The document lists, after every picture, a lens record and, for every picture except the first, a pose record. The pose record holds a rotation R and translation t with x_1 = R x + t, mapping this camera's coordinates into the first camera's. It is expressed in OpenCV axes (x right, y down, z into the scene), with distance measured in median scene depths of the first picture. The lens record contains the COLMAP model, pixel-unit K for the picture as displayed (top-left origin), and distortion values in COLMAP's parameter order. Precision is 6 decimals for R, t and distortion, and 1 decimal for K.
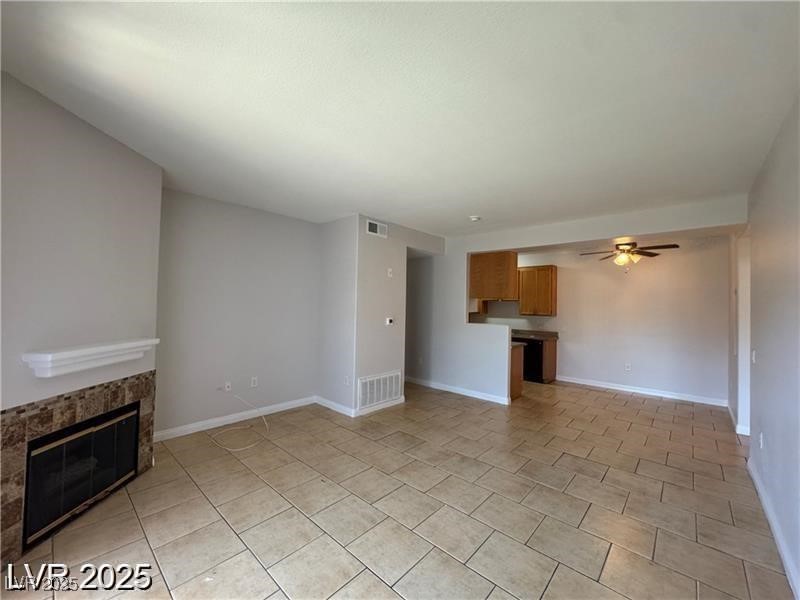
lens RADIAL K [[321.8, 0, 400.3], [0, 321.8, 300.2], [0, 0, 1]] dist [-0.002189, -0.000367]
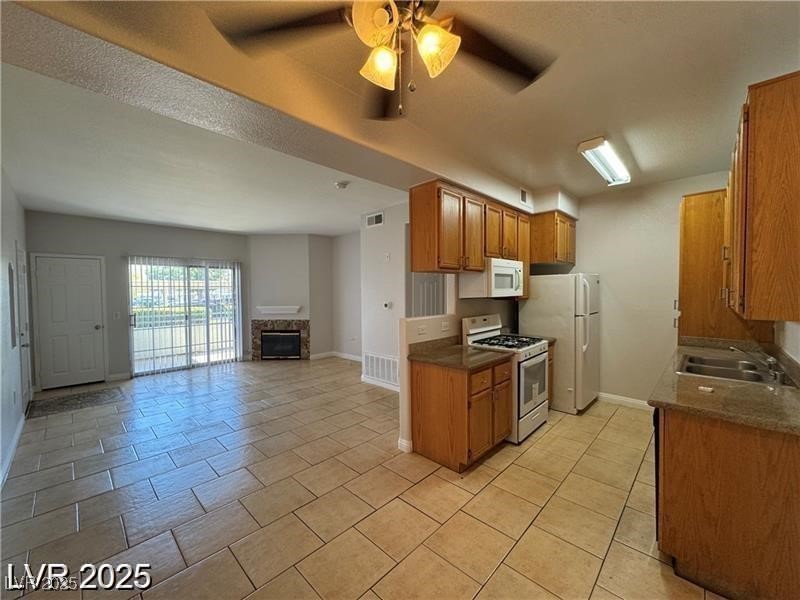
lens RADIAL K [[321.8, 0, 400.2], [0, 321.8, 298.6], [0, 0, 1]] dist [-0.002189, -0.000367]
pose [[-0.028002, 0.009462, -0.999563, 1.630067], [0.028033, 0.999569, 0.008677, 0.059455], [0.999215, -0.027778, -0.028256, 1.775671]]
